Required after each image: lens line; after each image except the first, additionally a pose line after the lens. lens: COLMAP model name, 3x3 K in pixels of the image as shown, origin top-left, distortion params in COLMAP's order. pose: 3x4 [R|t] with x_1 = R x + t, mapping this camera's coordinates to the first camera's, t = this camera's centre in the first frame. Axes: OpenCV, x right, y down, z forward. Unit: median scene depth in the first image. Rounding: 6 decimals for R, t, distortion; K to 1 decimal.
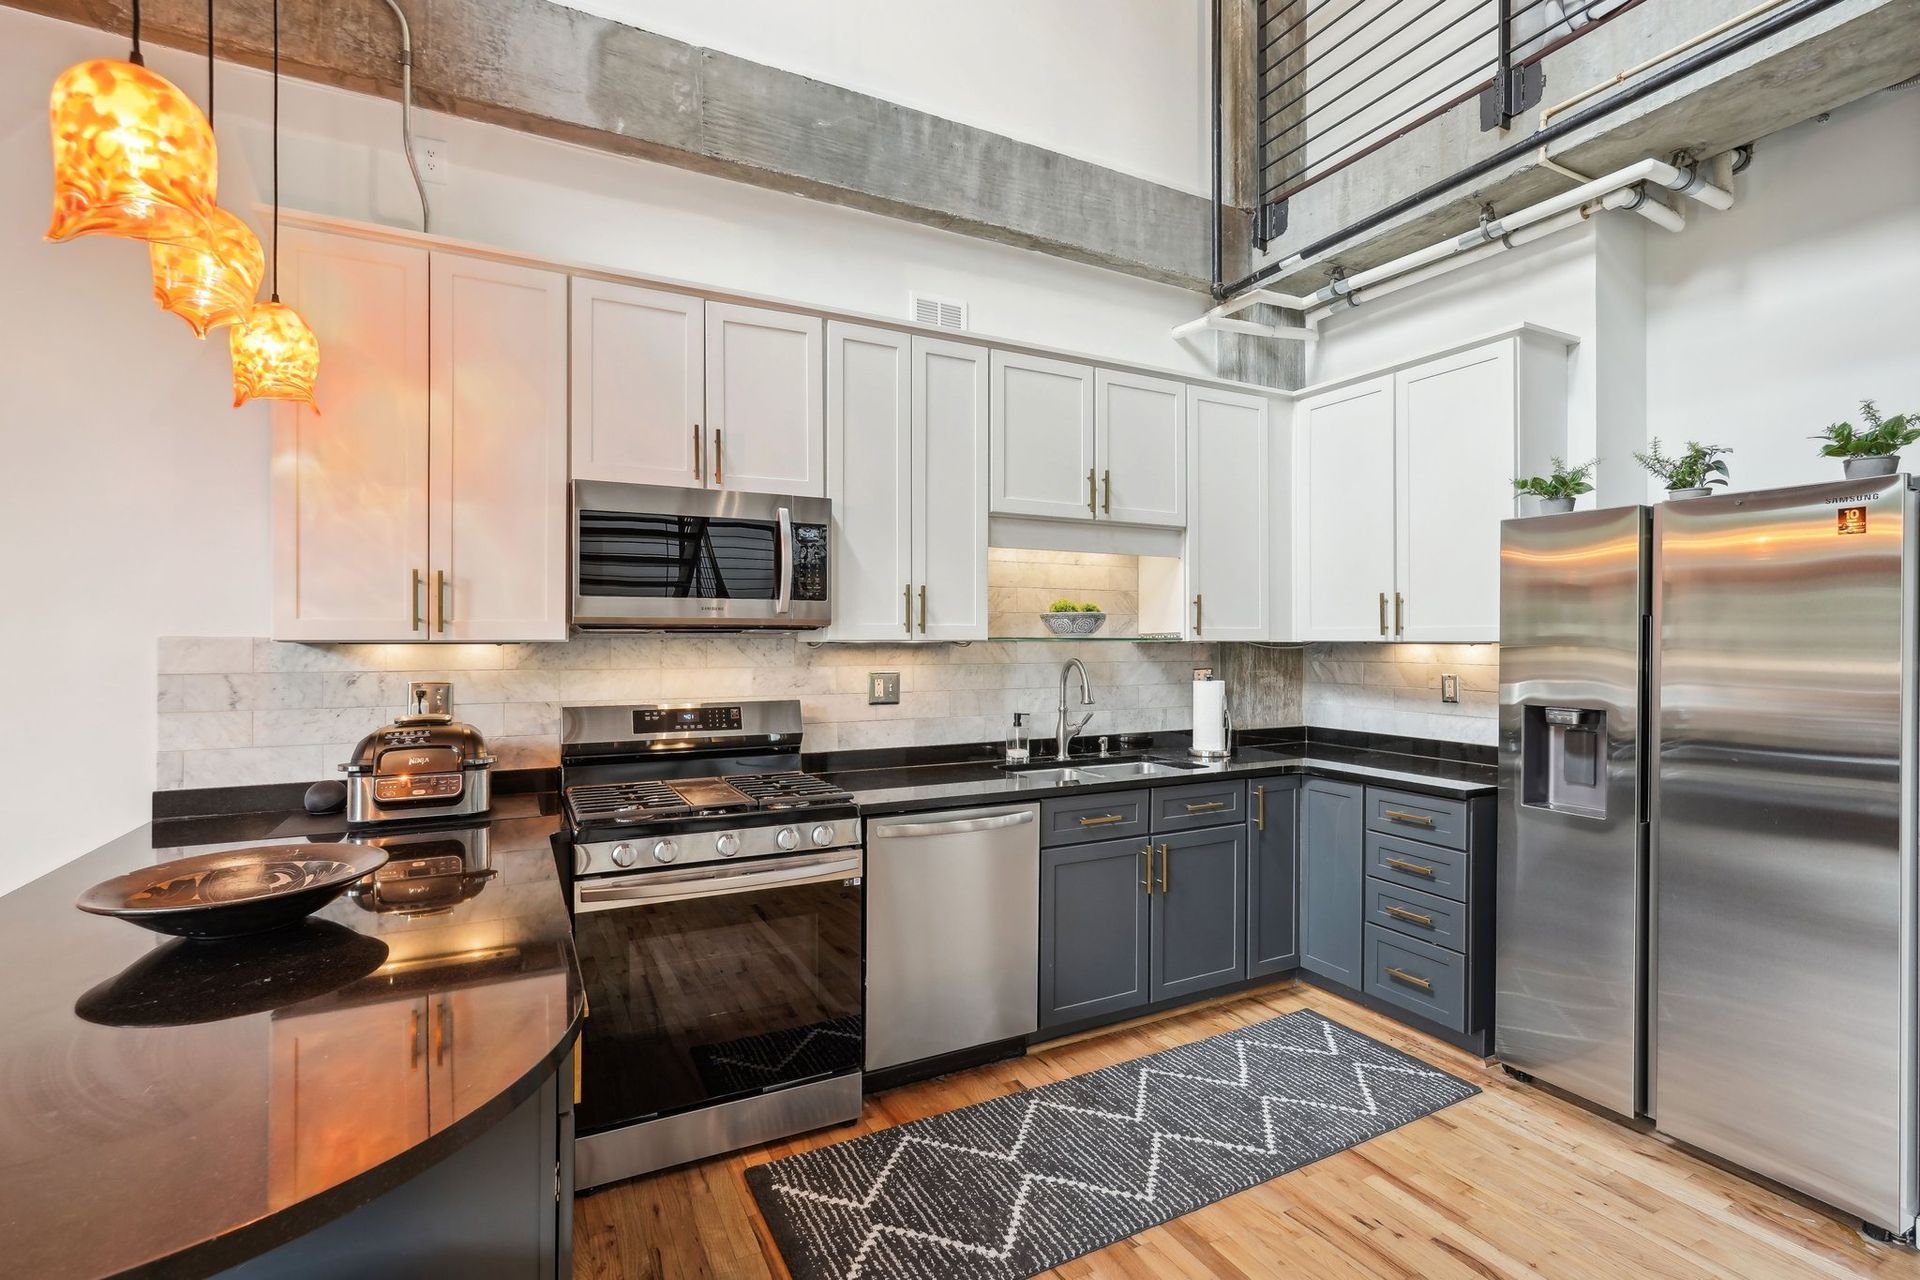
lens RADIAL K [[877.8, 0, 959.6], [0, 877.8, 635.1], [0, 0, 1]] dist [-0.015179, 0.008498]
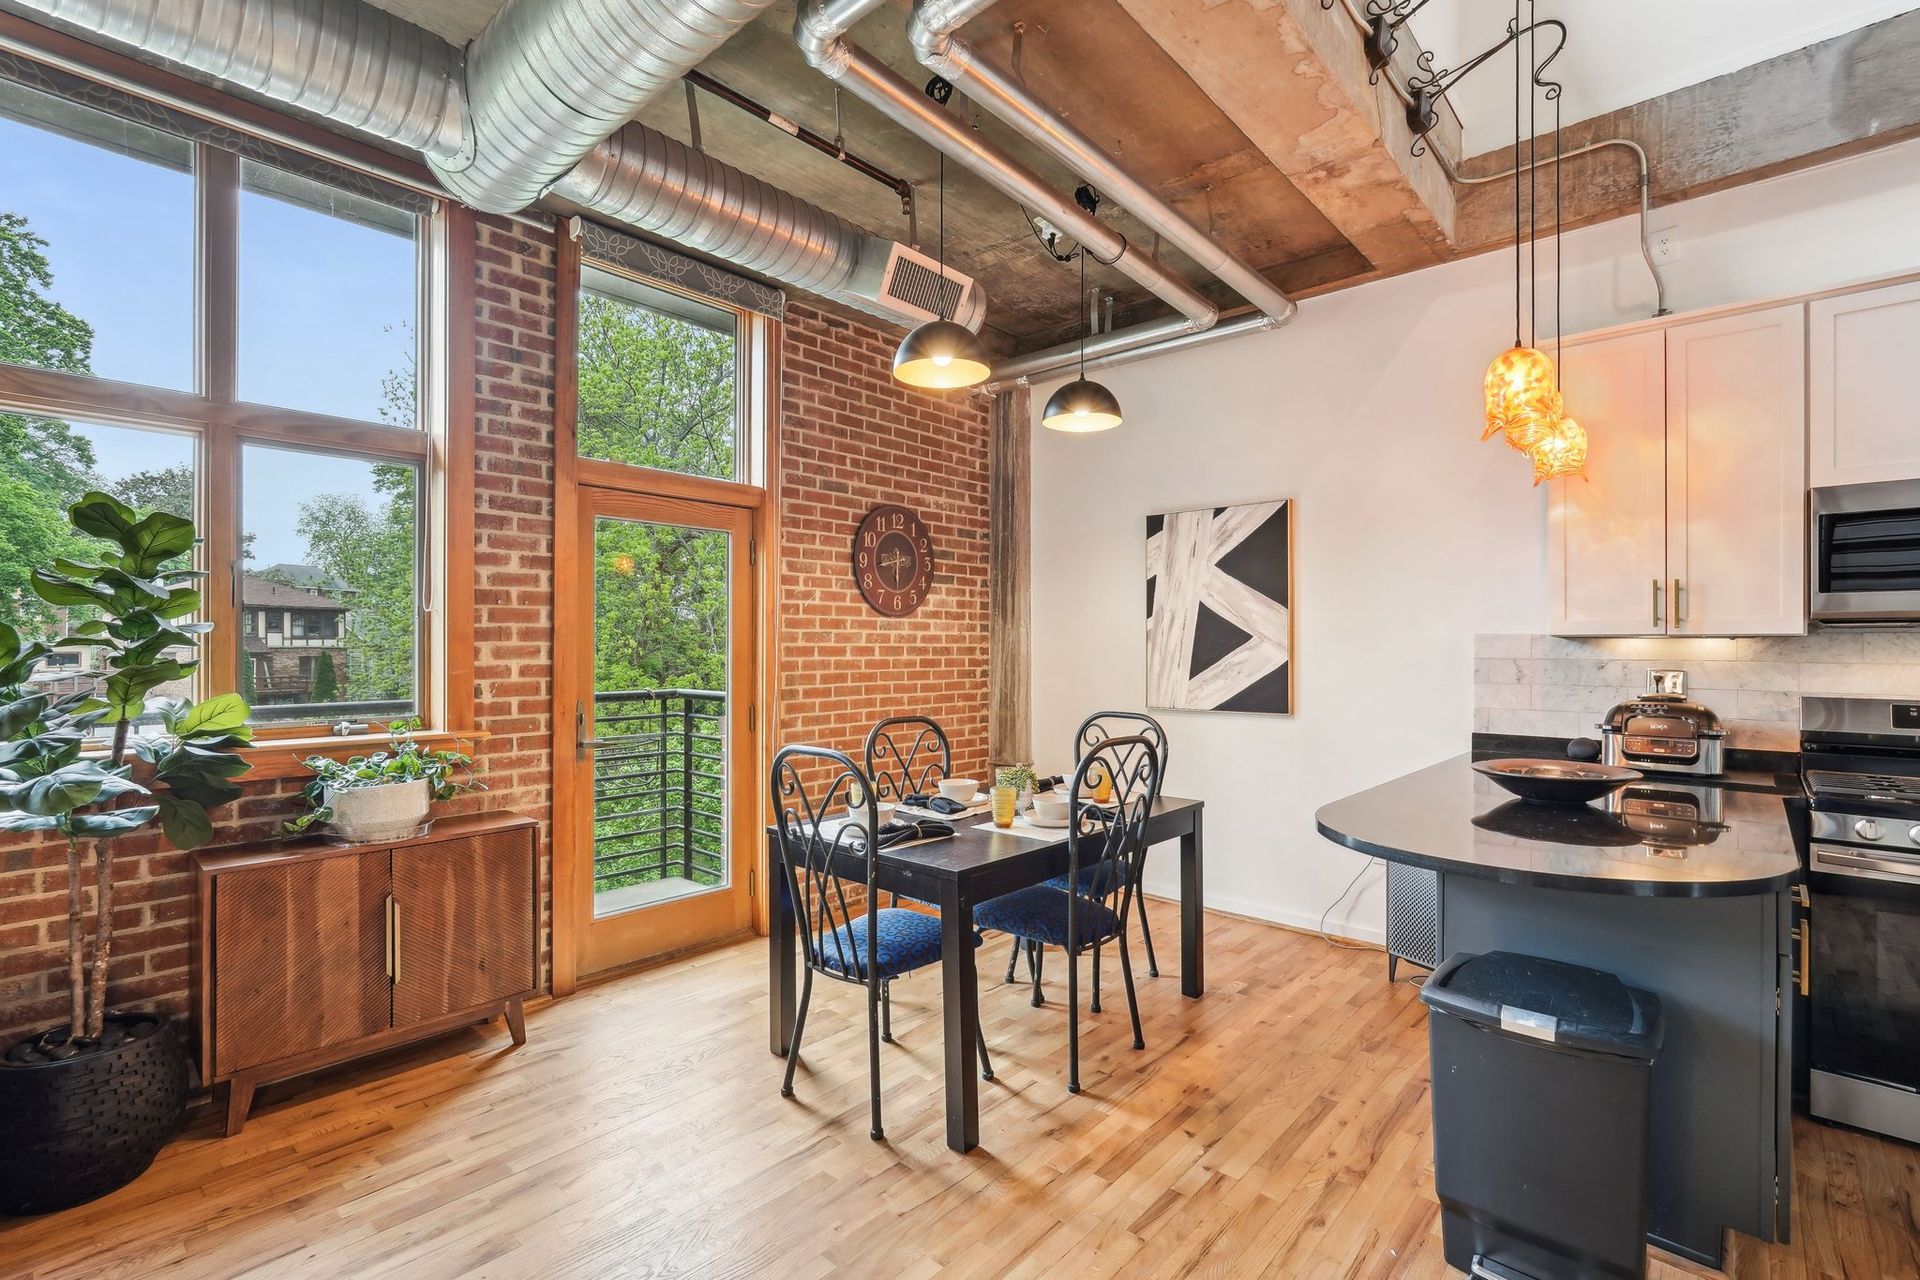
lens RADIAL K [[876.6, 0, 957.4], [0, 876.6, 642.4], [0, 0, 1]] dist [-0.014753, 0.008751]
pose [[0.348466, -0.002236, -0.937319, 0.189199], [0.001593, 0.999997, -0.001794, 0.015415], [0.937320, -0.000868, 0.348468, -0.349671]]
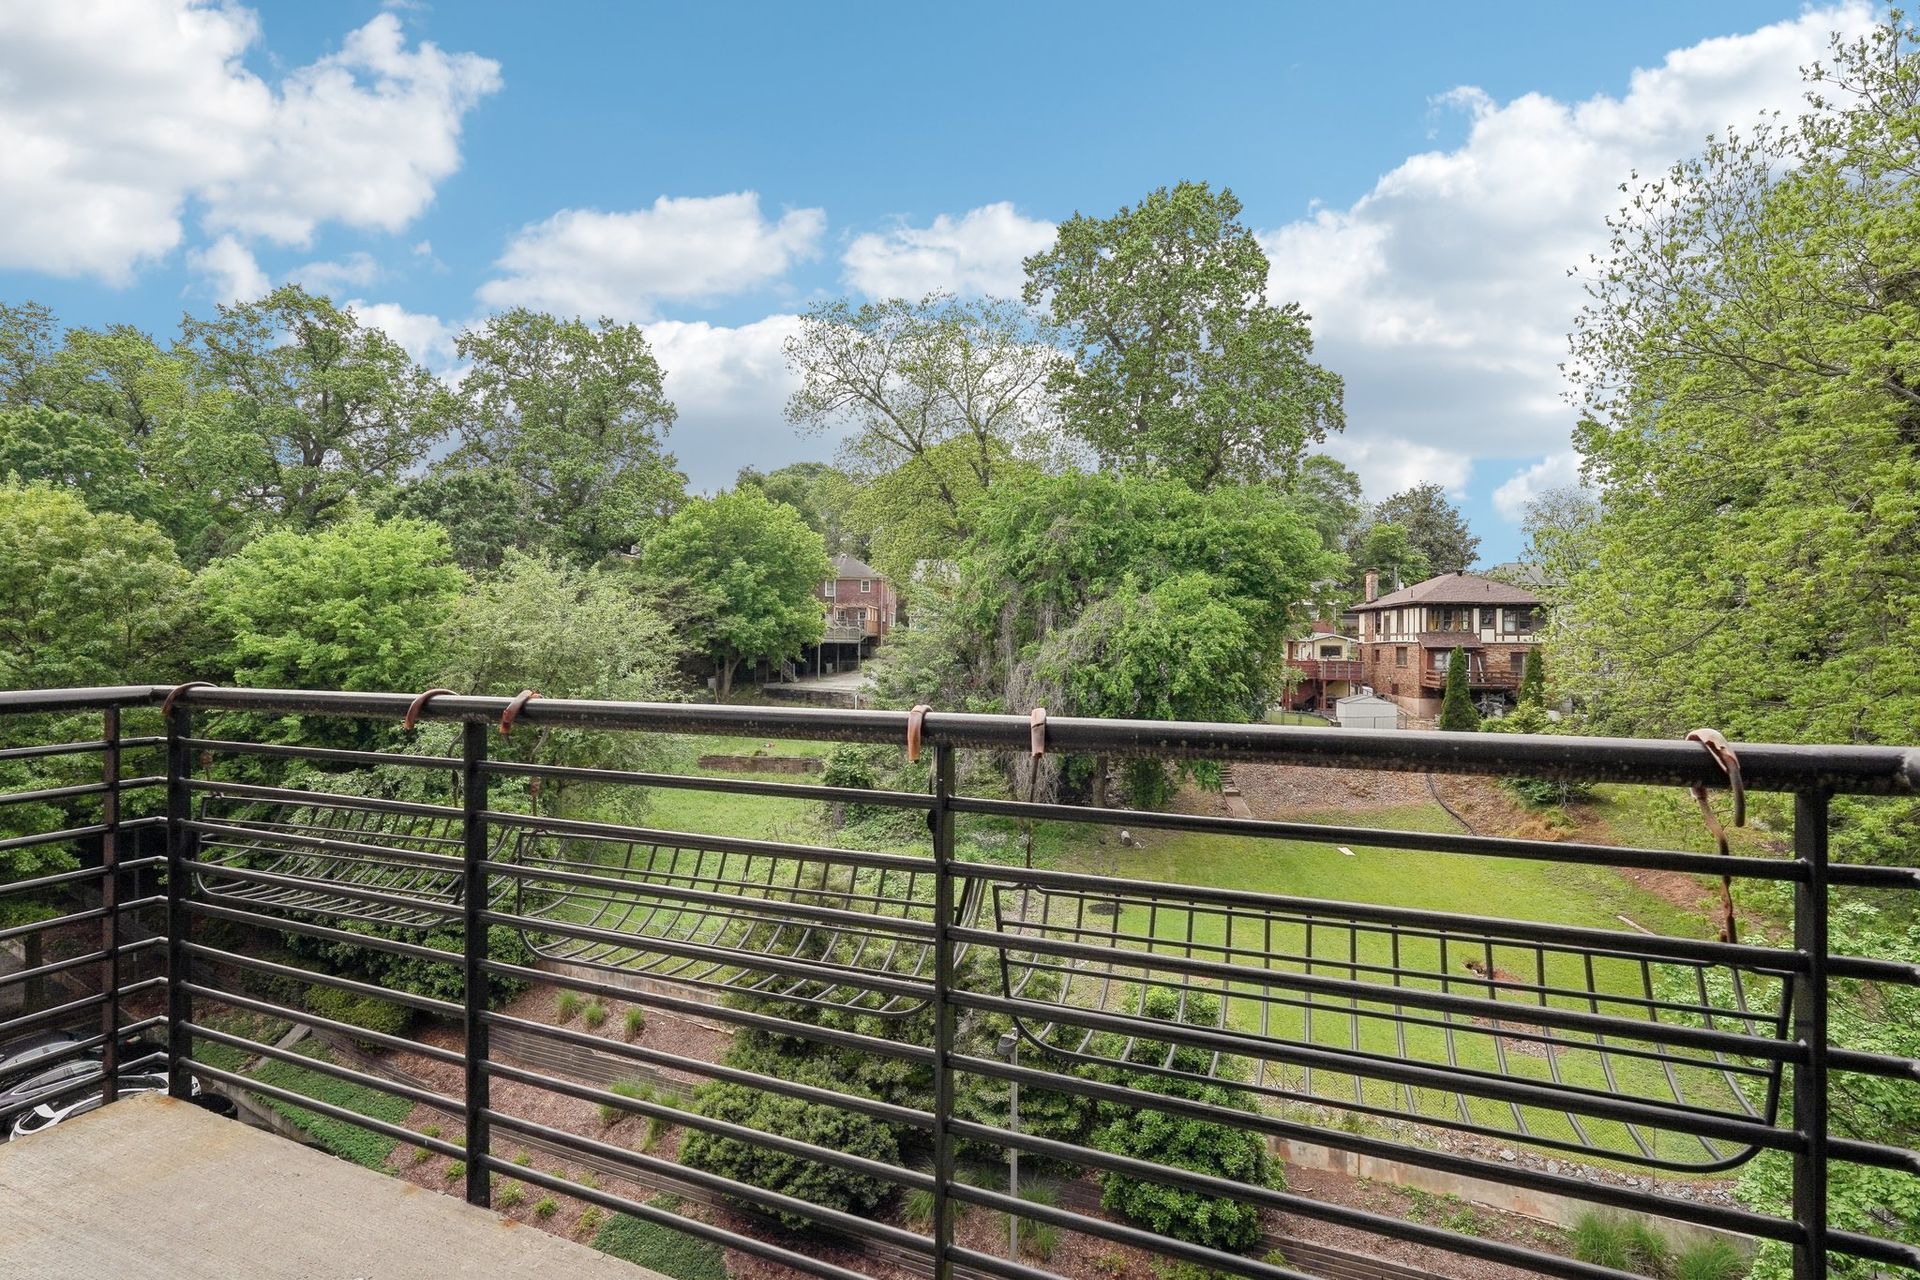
lens RADIAL K [[881.3, 0, 960.0], [0, 881.3, 640.0], [0, 0, 1]] dist [-0.015783, 0.010683]
pose [[-0.766708, -0.003825, -0.641985, -1.288118], [-0.001865, 0.999991, -0.003731, 0.068413], [0.641994, -0.001663, -0.766708, -0.225898]]
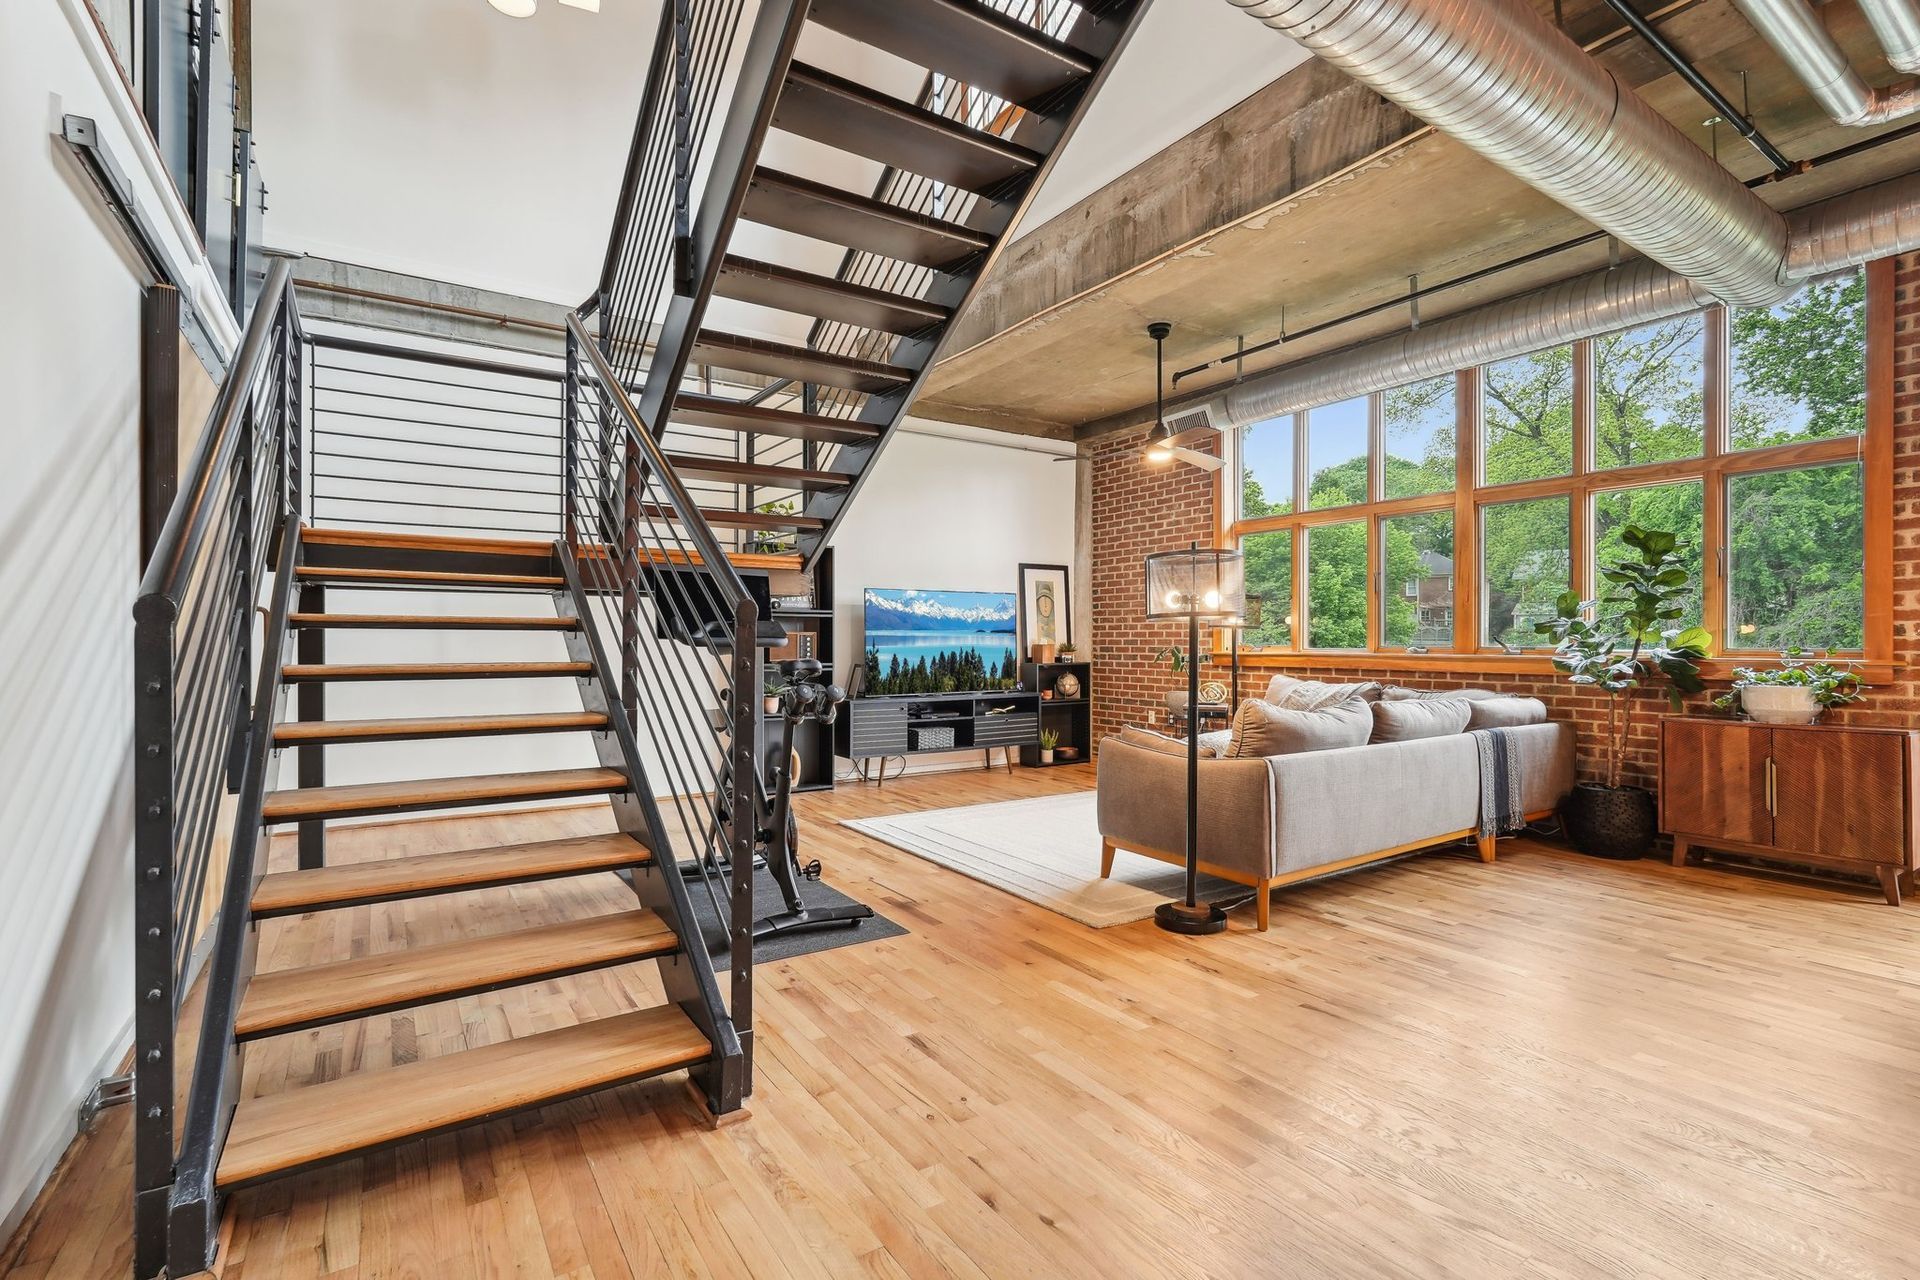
lens RADIAL K [[876.6, 0, 957.4], [0, 876.6, 642.4], [0, 0, 1]] dist [-0.014753, 0.008751]
pose [[-0.994606, -0.000937, -0.103721, 0.585796], [-0.000595, 0.999994, -0.003335, 0.101381], [0.103723, -0.003255, -0.994601, 0.713155]]
